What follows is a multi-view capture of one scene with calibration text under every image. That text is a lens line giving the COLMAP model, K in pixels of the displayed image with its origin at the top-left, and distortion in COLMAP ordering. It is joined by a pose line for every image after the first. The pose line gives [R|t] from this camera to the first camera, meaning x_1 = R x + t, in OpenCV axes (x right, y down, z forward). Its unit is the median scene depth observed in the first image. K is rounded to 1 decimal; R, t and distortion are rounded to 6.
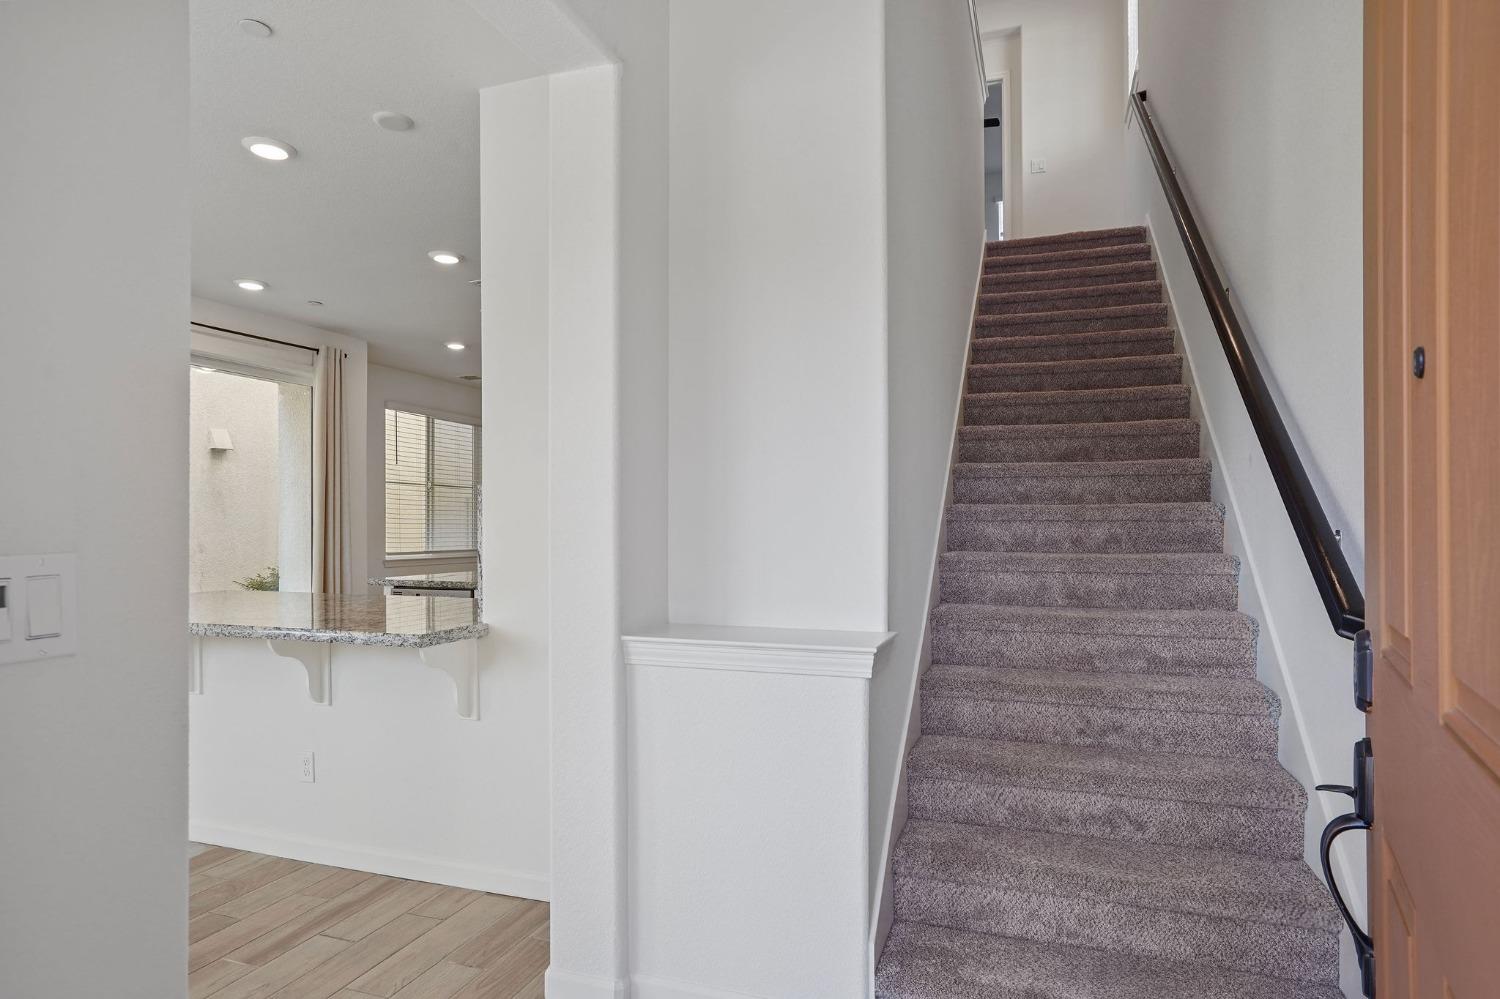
lens RADIAL K [[846.2, 0, 752.1], [0, 846.2, 525.3], [0, 0, 1]] dist [-0.089388, 0.033303]
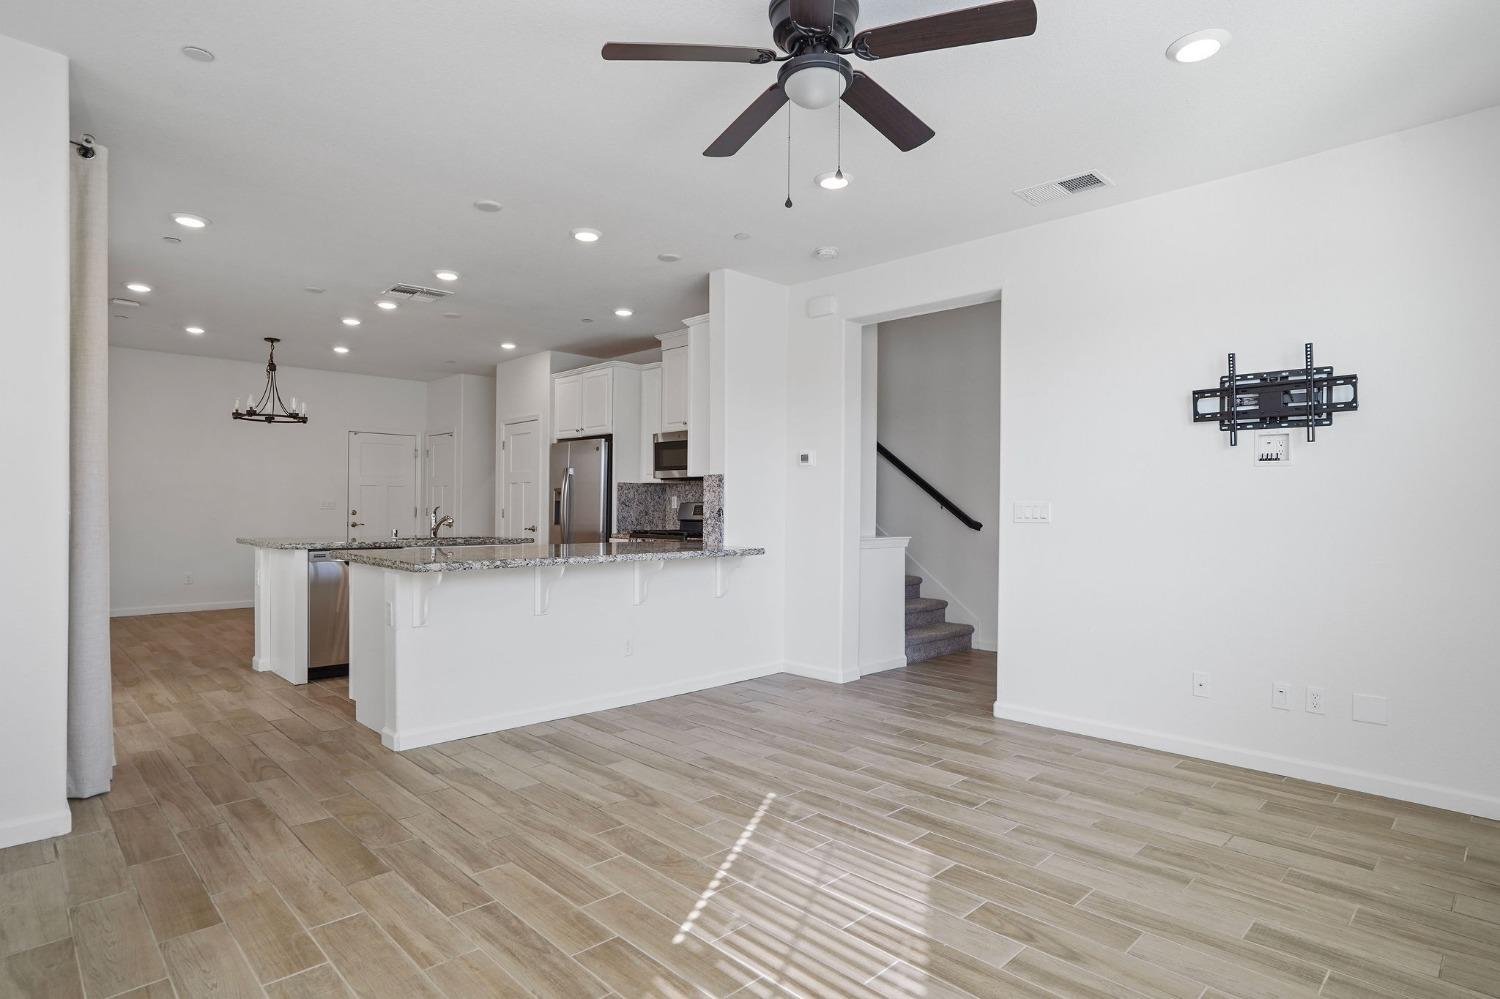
lens RADIAL K [[794.9, 0, 748.5], [0, 794.9, 509.5], [0, 0, 1]] dist [-0.050507, 0.034041]
pose [[0.453676, -0.002940, 0.891162, -0.898449], [-0.010175, 0.999912, 0.008478, 0.007071], [-0.891108, -0.012914, 0.453607, 0.051281]]
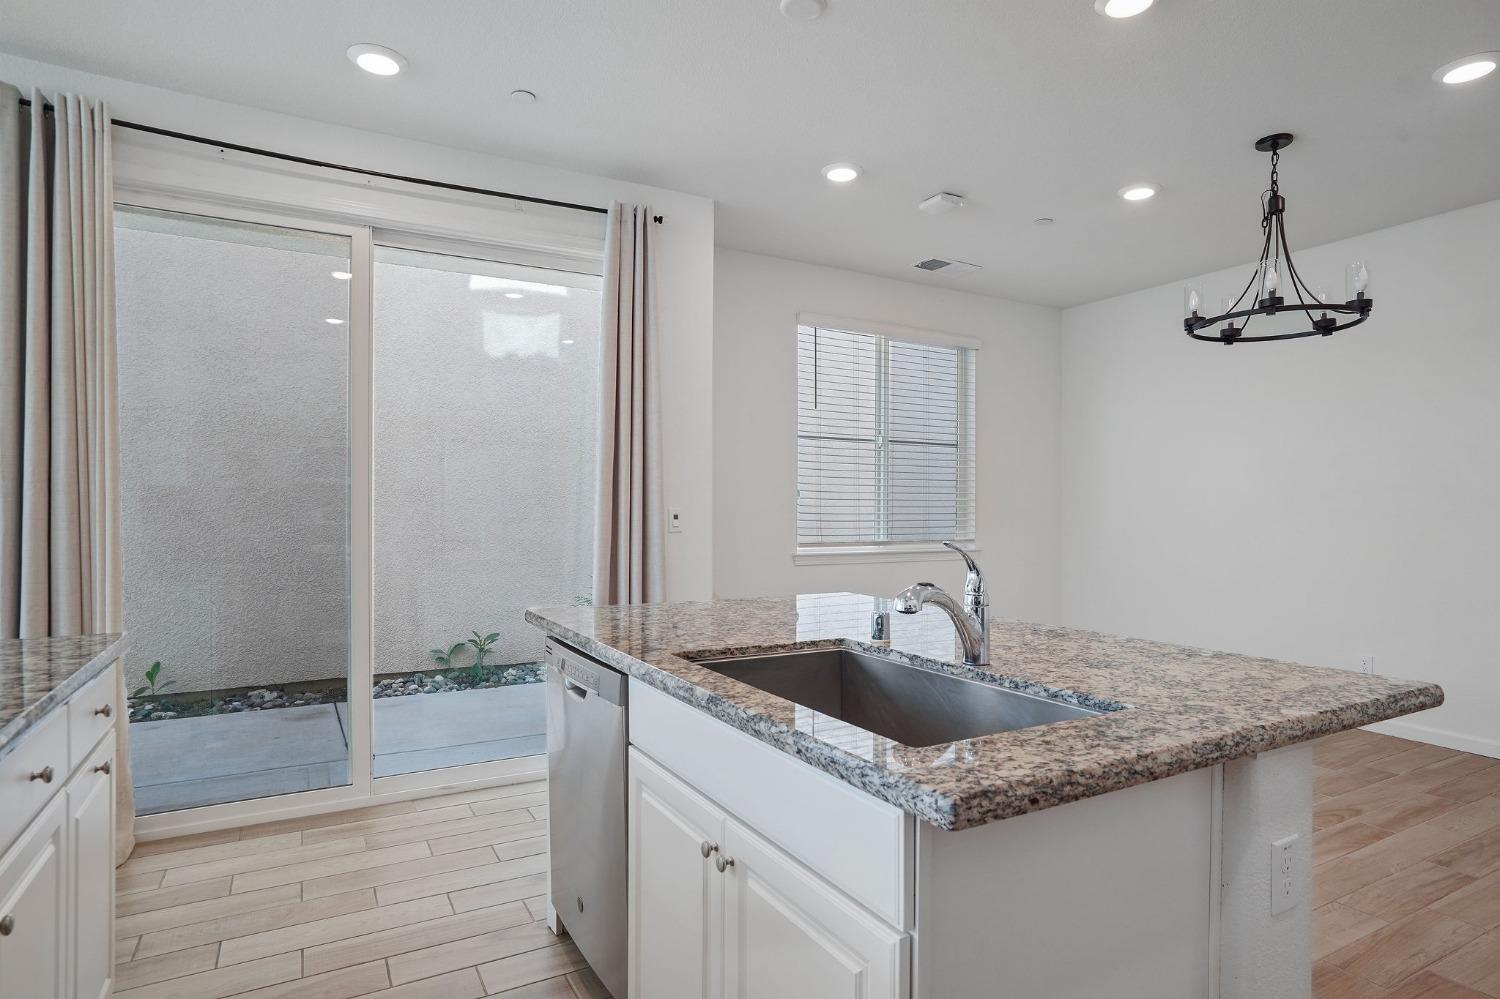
lens RADIAL K [[816.0, 0, 748.8], [0, 816.0, 508.2], [0, 0, 1]] dist [-0.043198, 0.029172]
pose [[0.739658, 0.000131, -0.672983, -0.045454], [0.002315, 0.999994, 0.002739, 0.004025], [0.672979, -0.003584, 0.739653, 0.632277]]
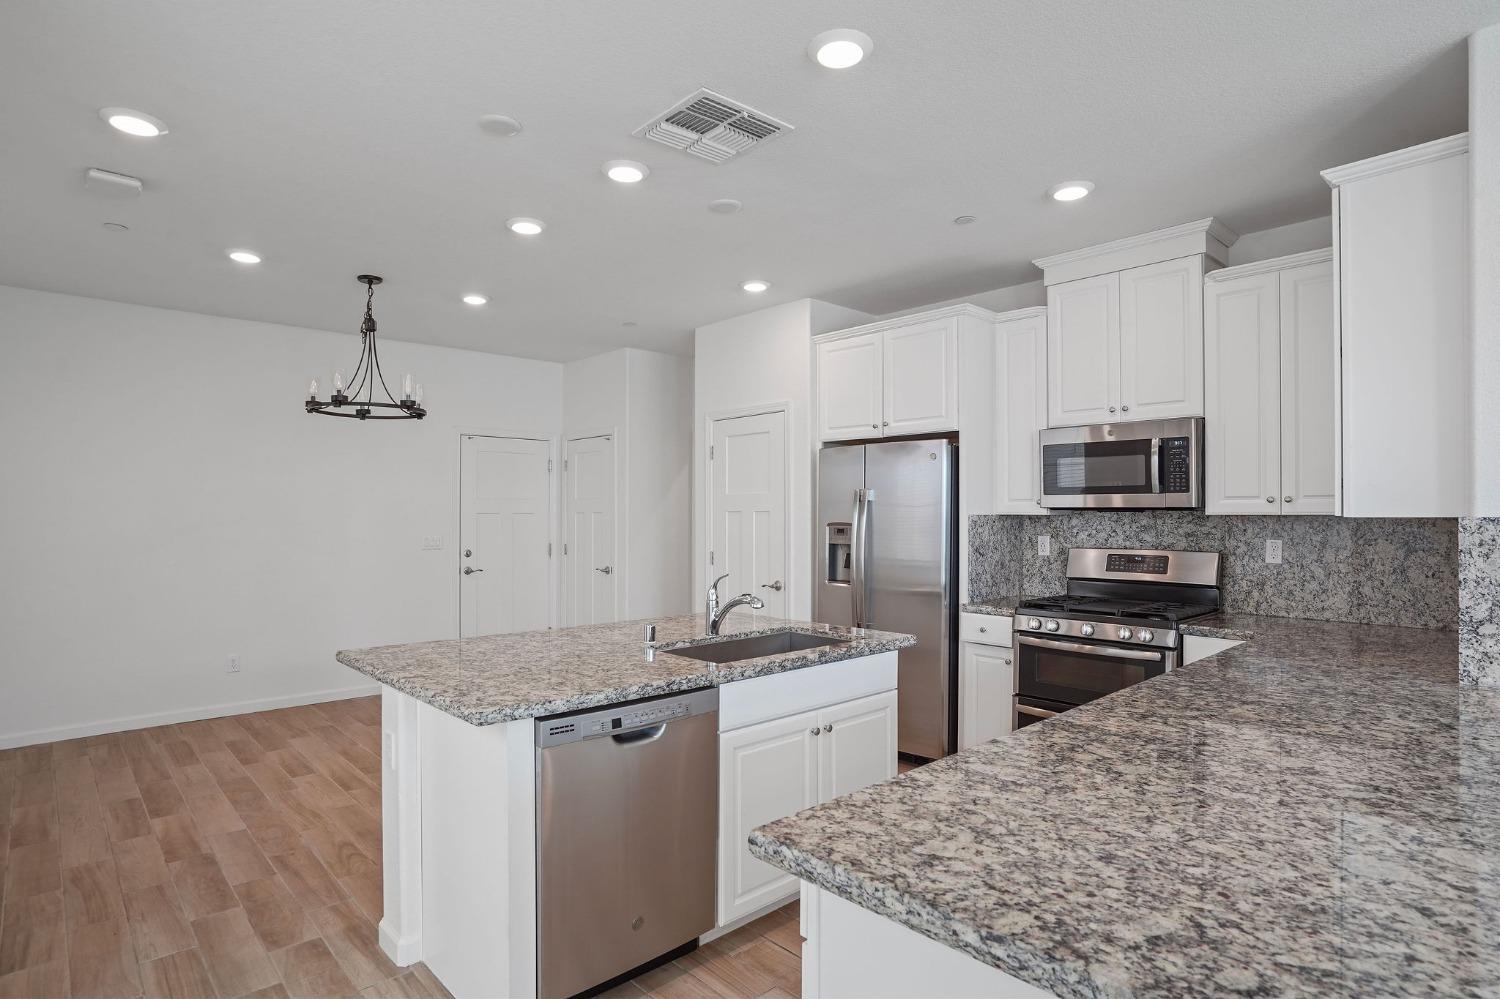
lens RADIAL K [[794.9, 0, 748.5], [0, 794.9, 509.5], [0, 0, 1]] dist [-0.050507, 0.034041]
pose [[0.483593, 0.000548, 0.875293, -0.615716], [-0.001632, 0.999999, 0.000275, -0.026137], [-0.875291, -0.001561, 0.483594, 0.607659]]
